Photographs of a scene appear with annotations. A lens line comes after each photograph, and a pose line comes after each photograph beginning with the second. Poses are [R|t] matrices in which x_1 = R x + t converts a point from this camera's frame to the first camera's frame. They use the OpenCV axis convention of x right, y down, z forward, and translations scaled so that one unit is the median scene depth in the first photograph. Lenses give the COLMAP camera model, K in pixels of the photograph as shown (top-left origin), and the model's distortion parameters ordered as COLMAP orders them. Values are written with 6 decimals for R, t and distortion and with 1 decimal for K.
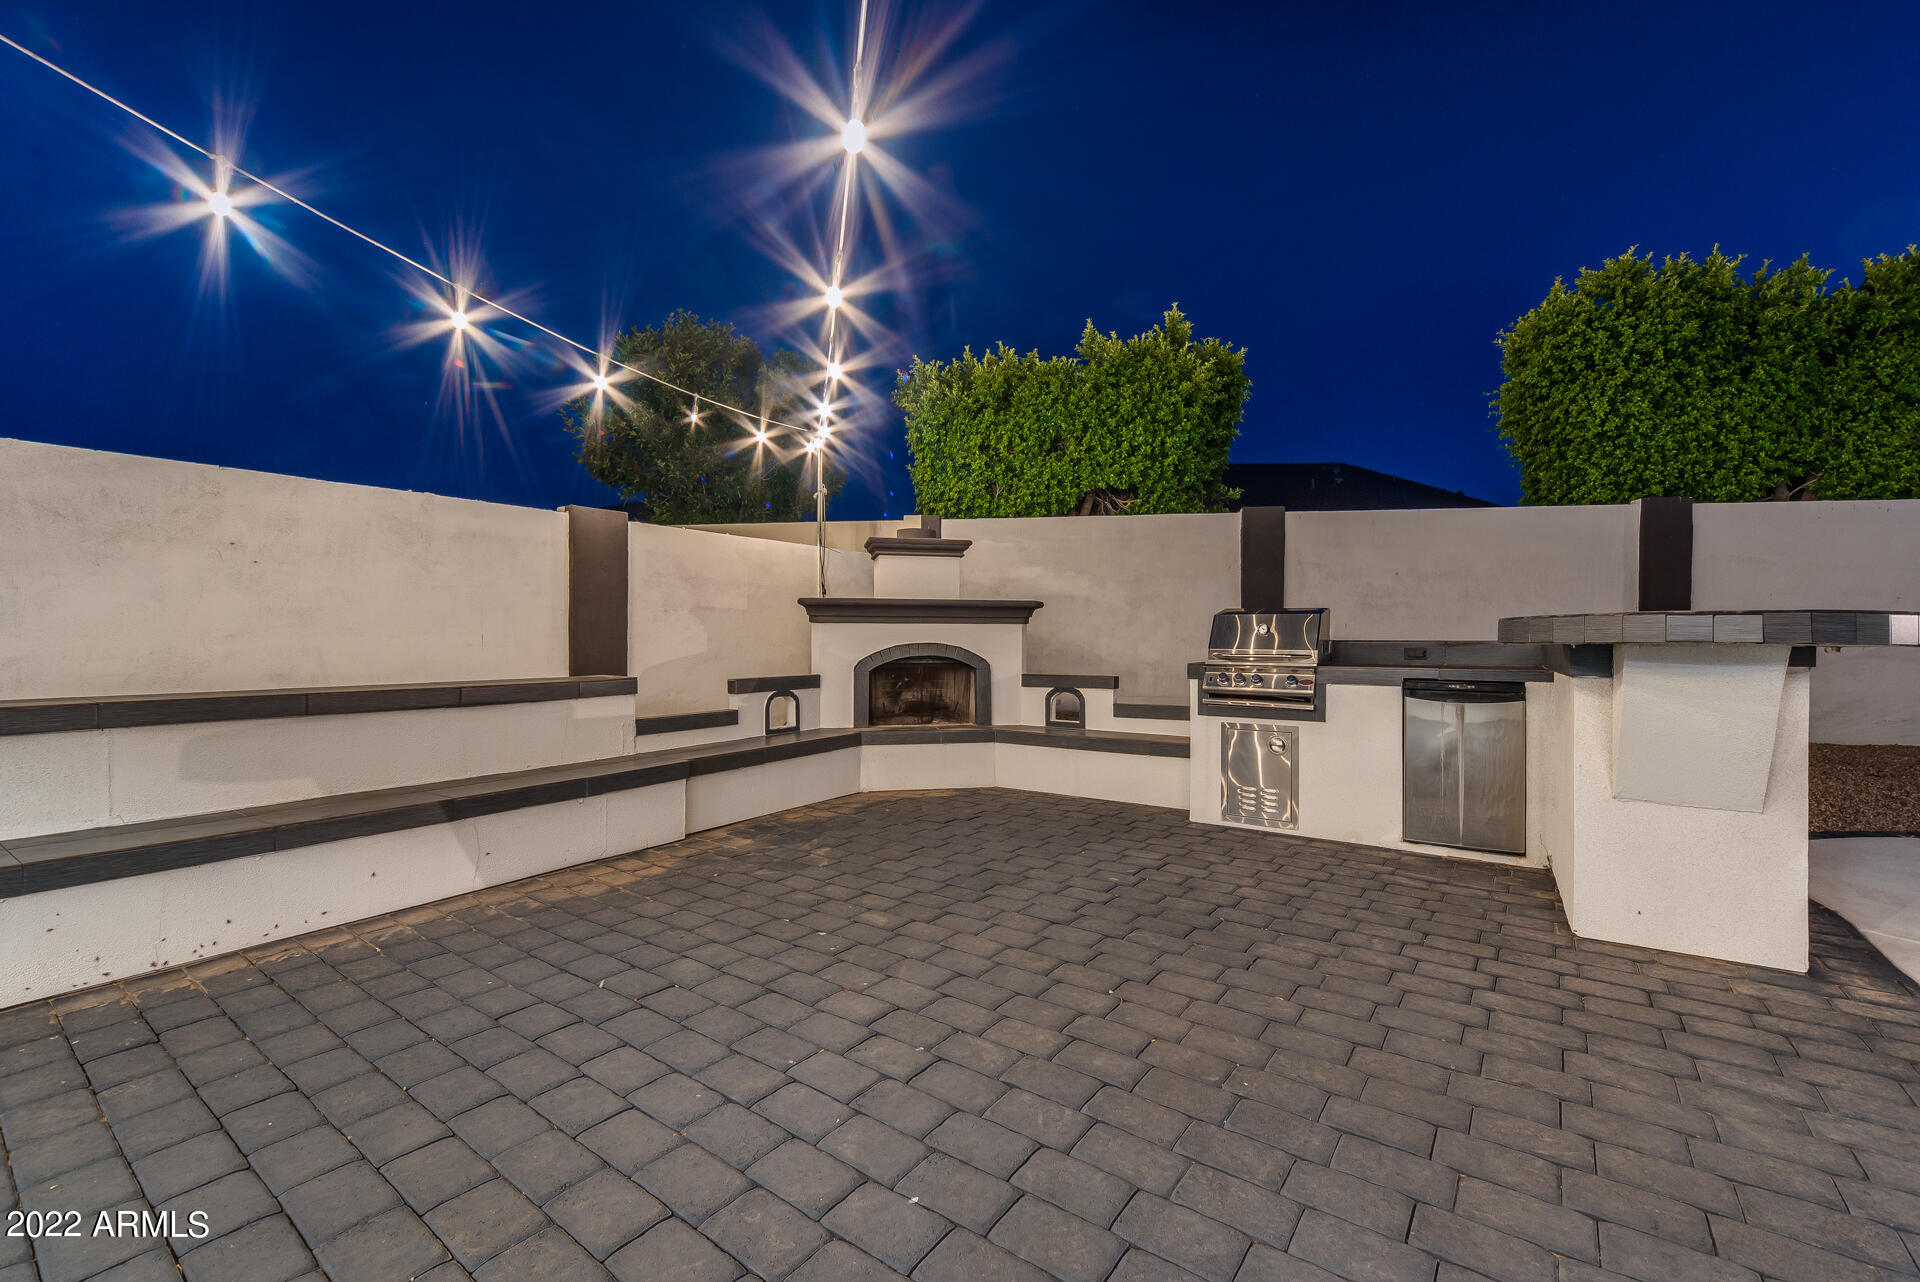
lens RADIAL K [[791.2, 0, 961.1], [0, 791.2, 635.5], [0, 0, 1]] dist [-0.001778, -0.000342]
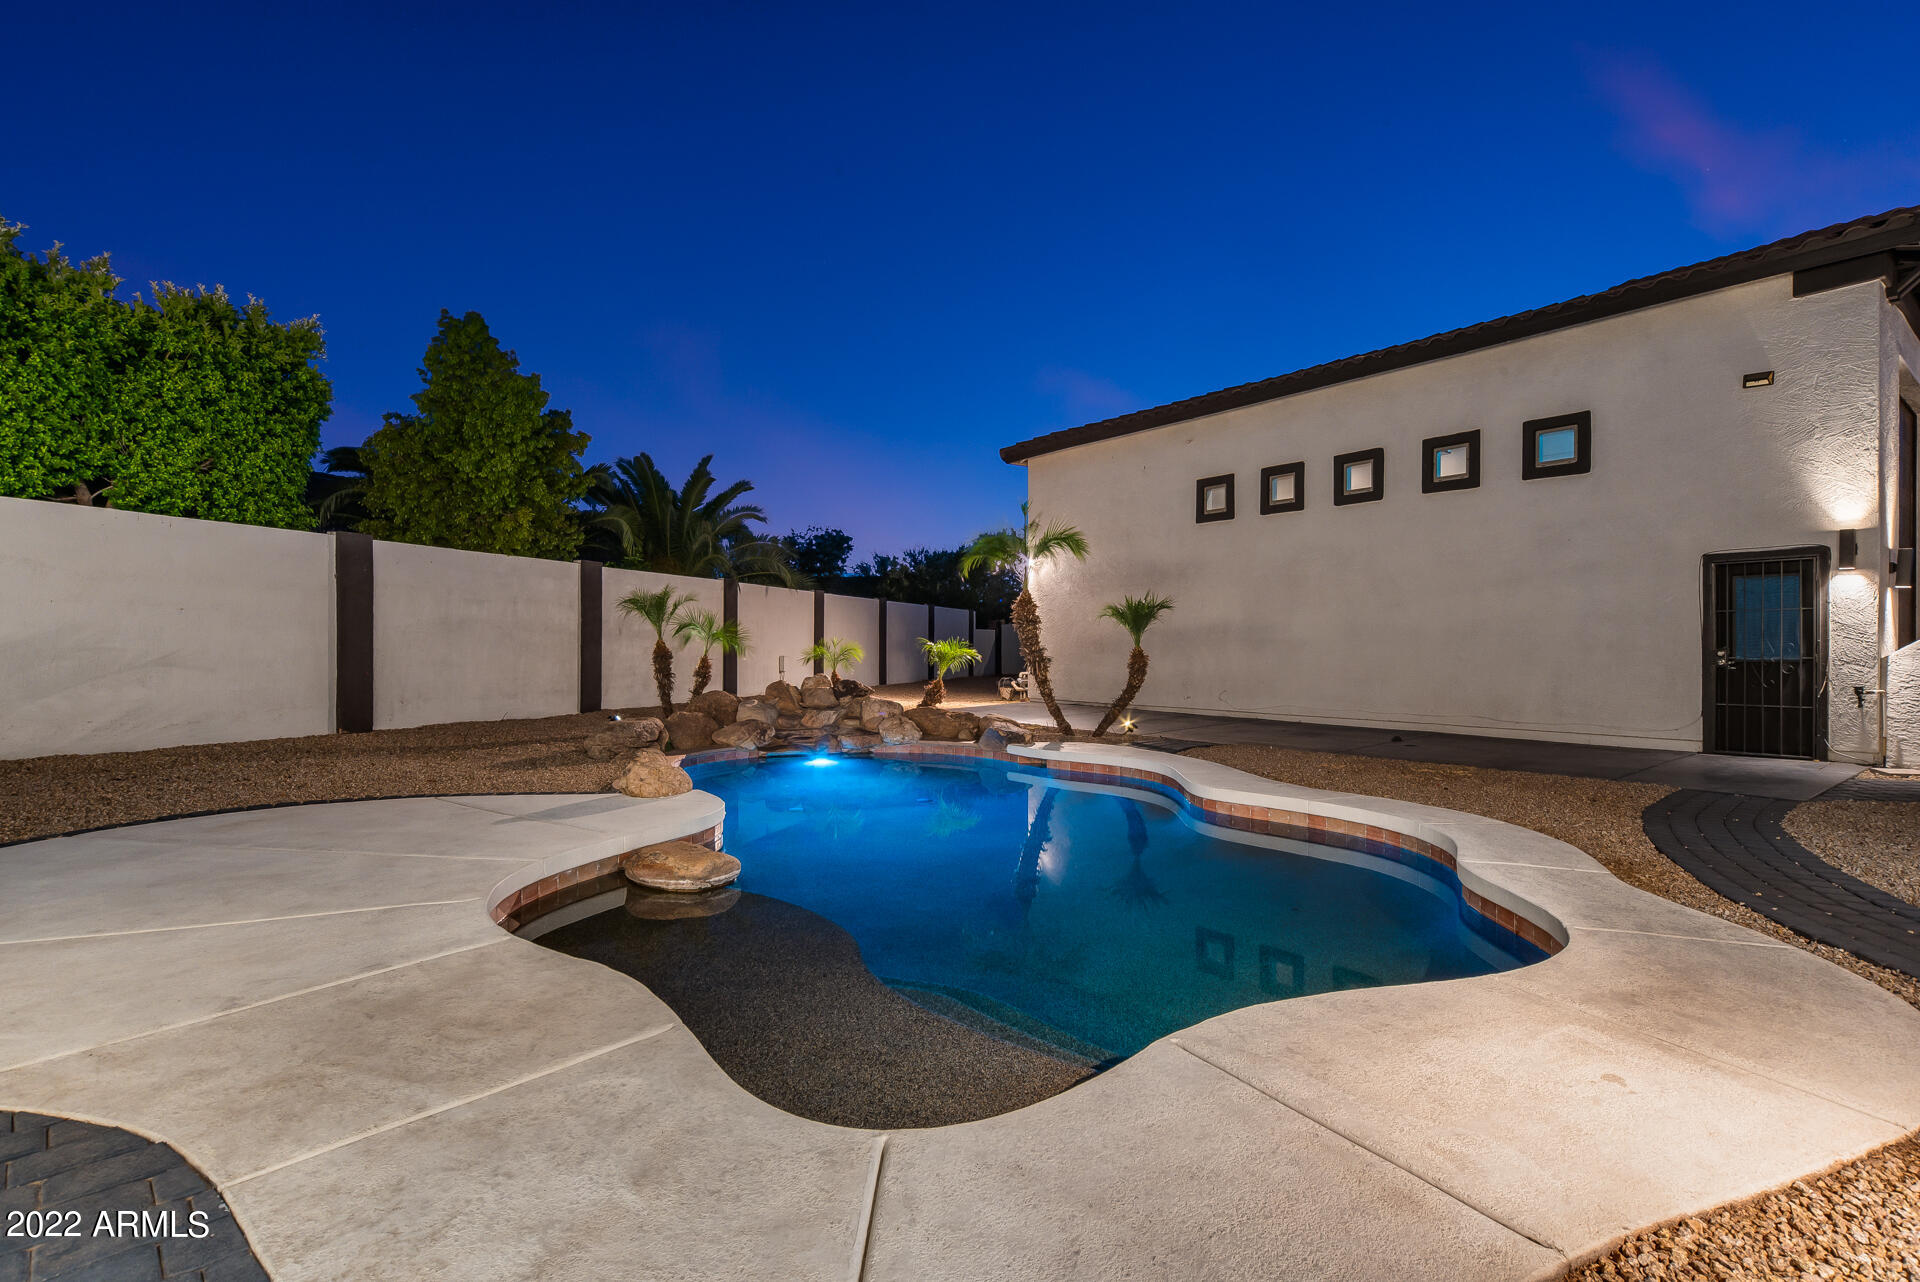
lens RADIAL K [[909.5, 0, 953.6], [0, 909.5, 648.6], [0, 0, 1]] dist [-0.000220, -0.000032]
pose [[0.155937, -0.008647, 0.987729, 0.153219], [0.003378, 0.999961, 0.008221, -0.000683], [-0.987761, 0.002055, 0.155960, -0.268942]]
